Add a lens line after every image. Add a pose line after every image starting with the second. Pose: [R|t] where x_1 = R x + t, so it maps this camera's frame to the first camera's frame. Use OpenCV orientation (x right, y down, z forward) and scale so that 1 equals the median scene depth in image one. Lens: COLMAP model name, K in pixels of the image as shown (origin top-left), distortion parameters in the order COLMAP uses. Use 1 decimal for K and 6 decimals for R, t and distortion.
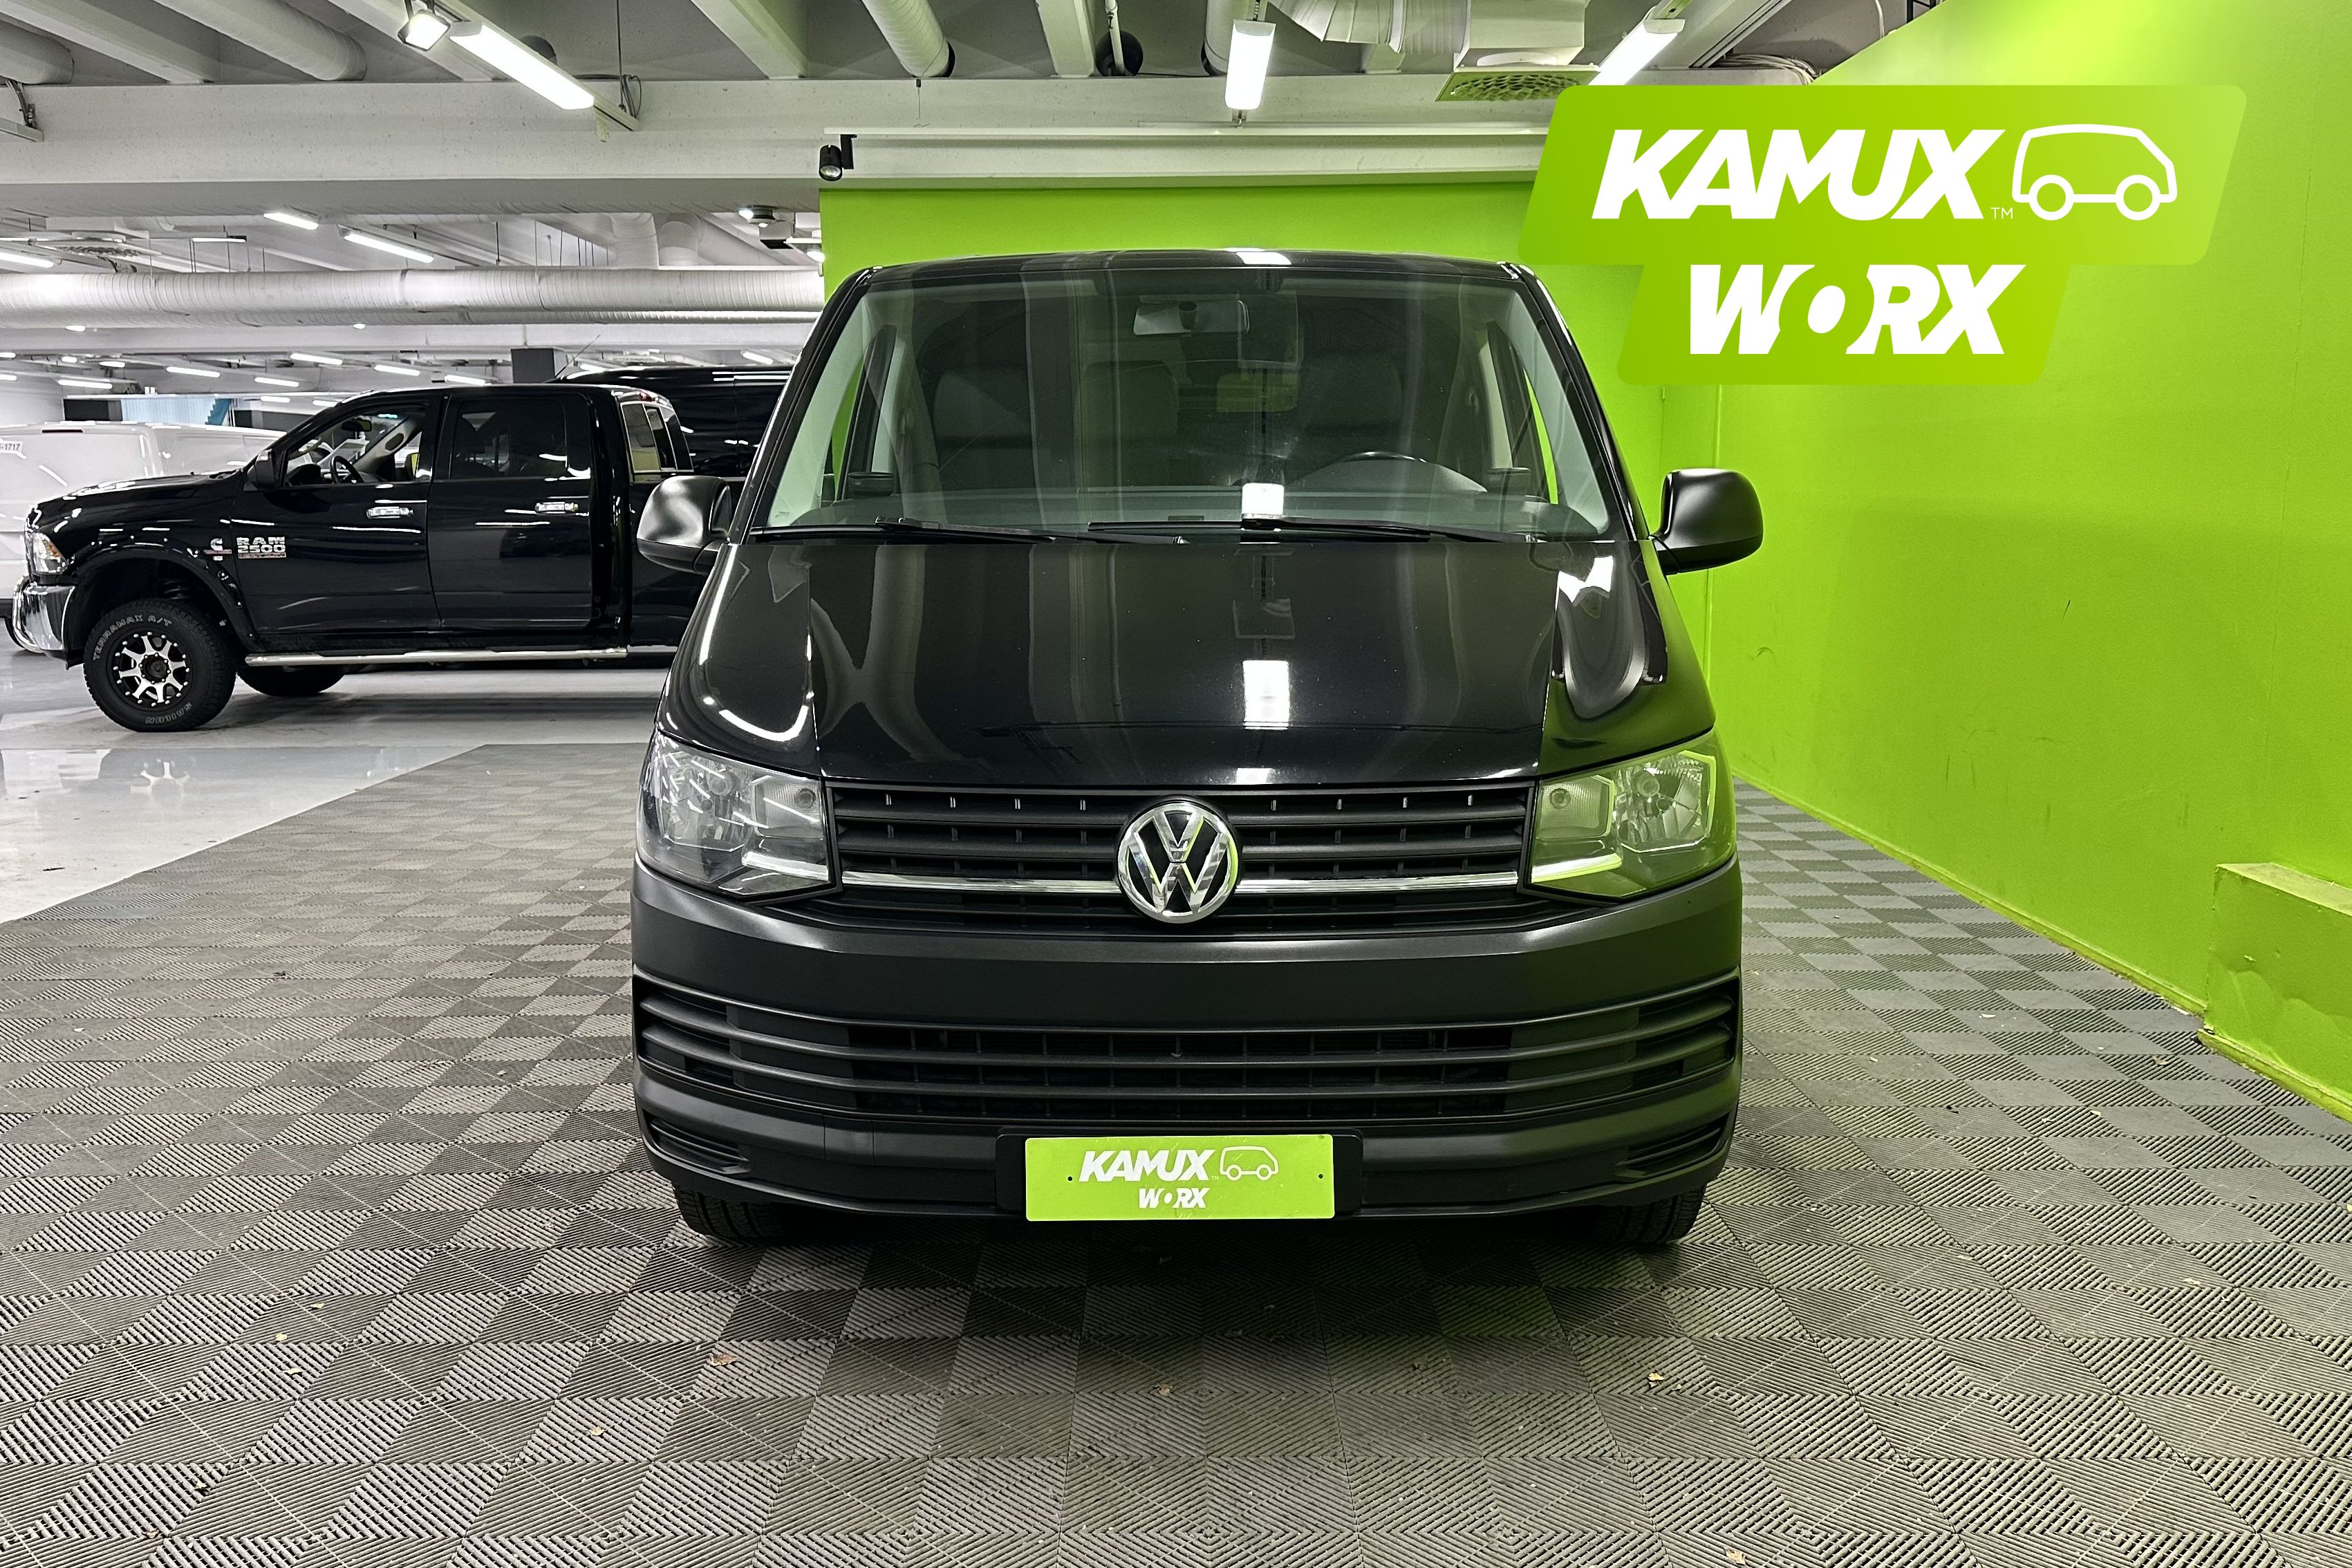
lens RADIAL K [[1976.5, 0, 1176.0], [0, 1976.5, 784.0], [0, 0, 1]] dist [0.000409, 0.002436]
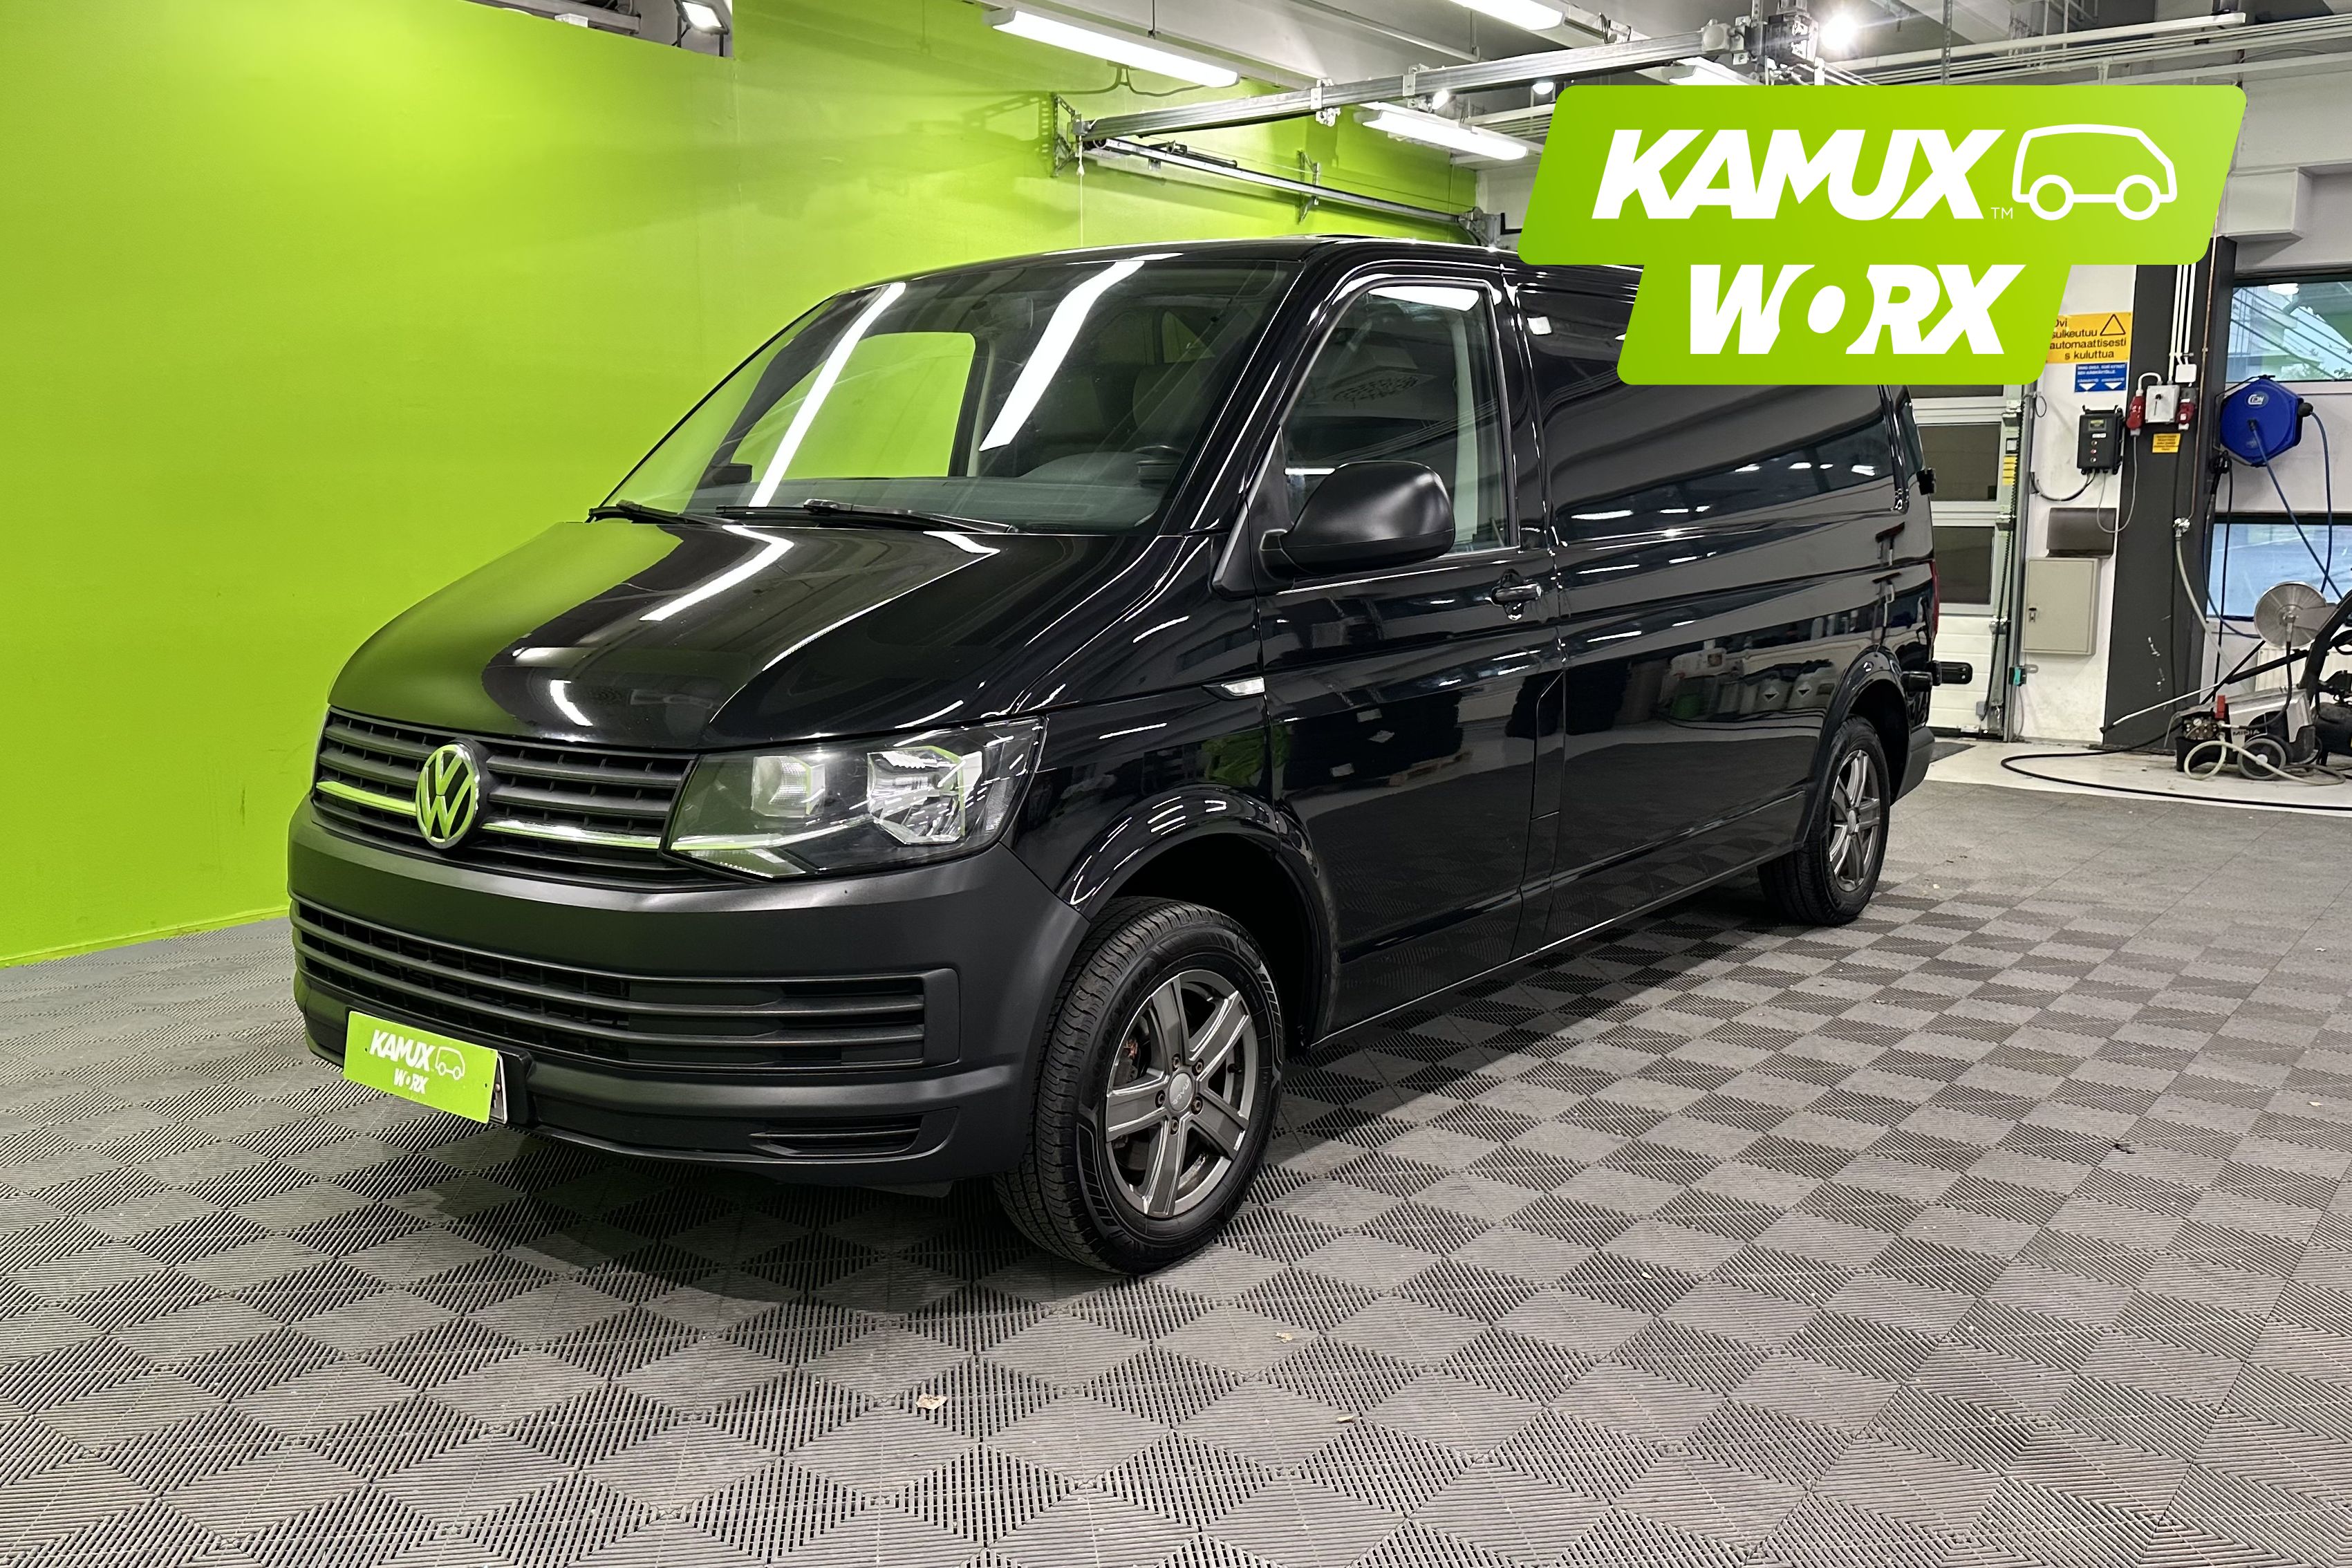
lens RADIAL K [[1976.5, 0, 1176.0], [0, 1976.5, 784.0], [0, 0, 1]] dist [0.000409, 0.002436]
pose [[0.799408, 0.099318, -0.592523, 1.010878], [-0.099775, 0.994493, 0.032083, -0.043999], [0.592446, 0.033471, 0.804915, 0.327211]]
